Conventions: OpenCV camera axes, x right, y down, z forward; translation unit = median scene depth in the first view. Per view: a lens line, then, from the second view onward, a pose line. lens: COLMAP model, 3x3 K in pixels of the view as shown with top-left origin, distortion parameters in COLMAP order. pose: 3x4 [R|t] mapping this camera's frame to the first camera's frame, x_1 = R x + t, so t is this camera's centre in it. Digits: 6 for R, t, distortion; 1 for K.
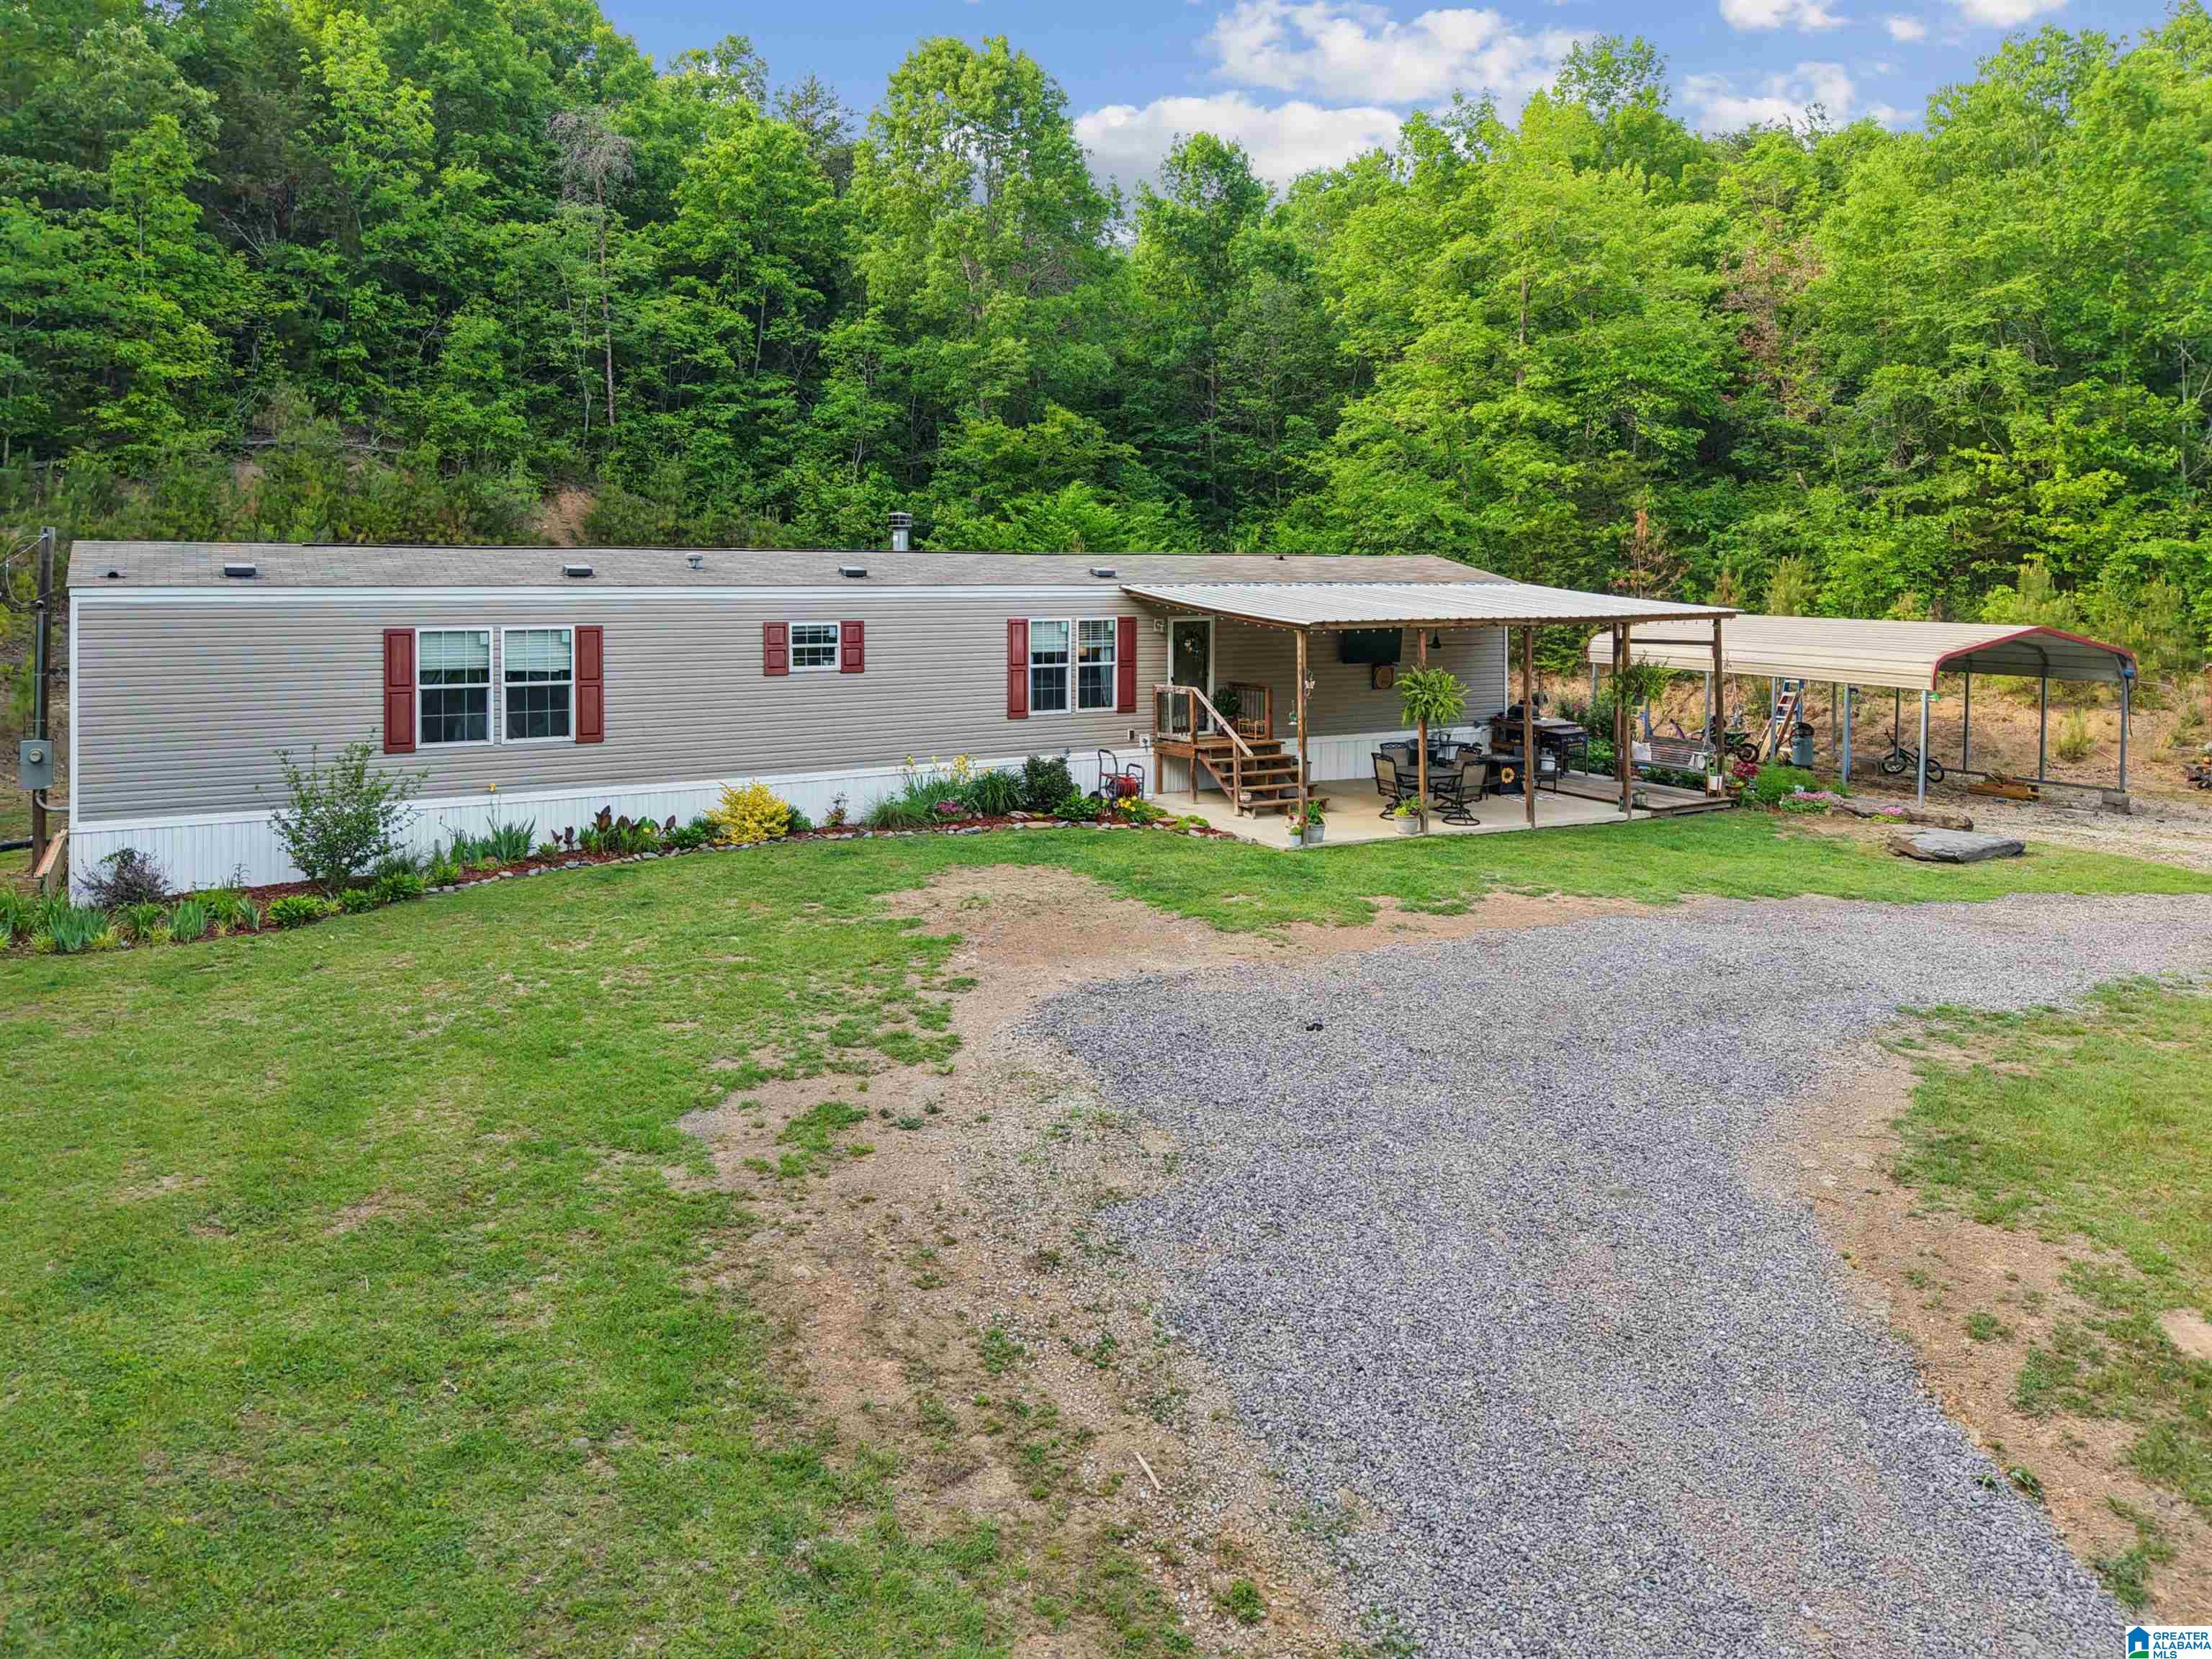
lens RADIAL K [[1532.9, 0, 1139.5], [0, 1532.9, 738.5], [0, 0, 1]] dist [0.016286, -0.027705]
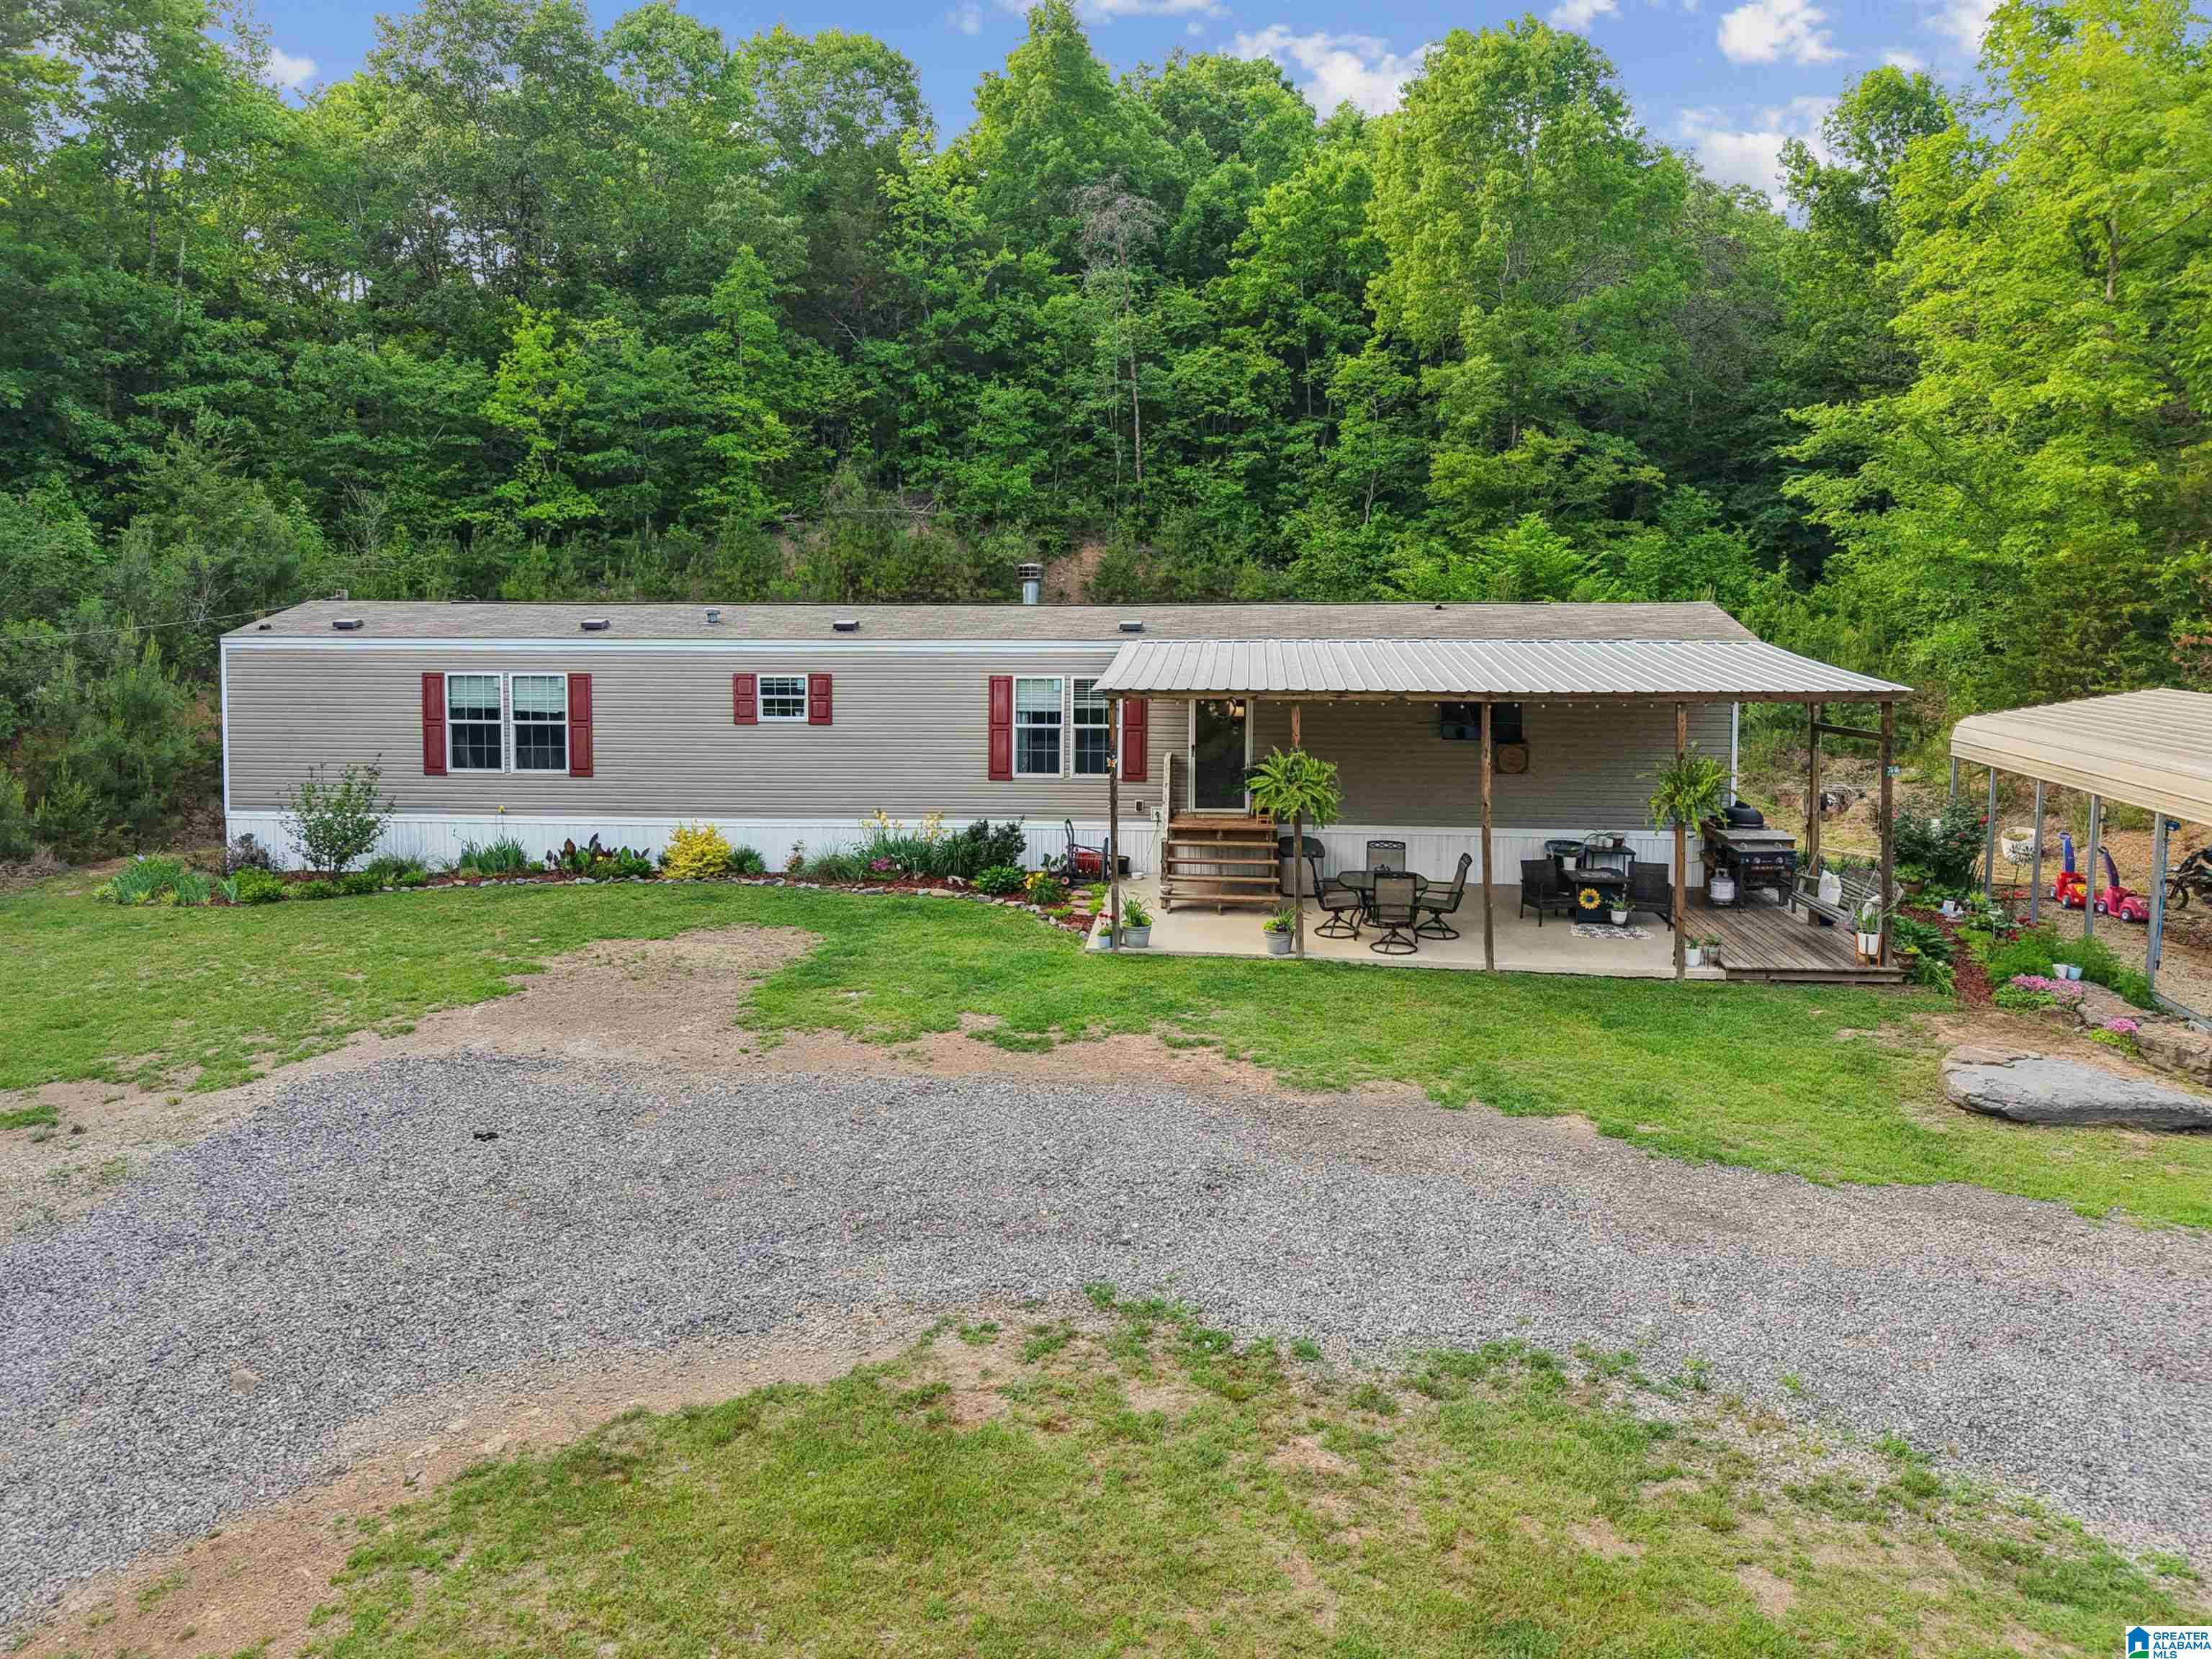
lens RADIAL K [[1532.9, 0, 1097.6], [0, 1532.9, 834.5], [0, 0, 1]] dist [0.016286, -0.027705]
pose [[0.799481, 0.084810, -0.594674, 0.545135], [-0.064871, 0.996383, 0.054887, -0.036231], [0.597179, -0.005304, 0.802091, 0.277083]]
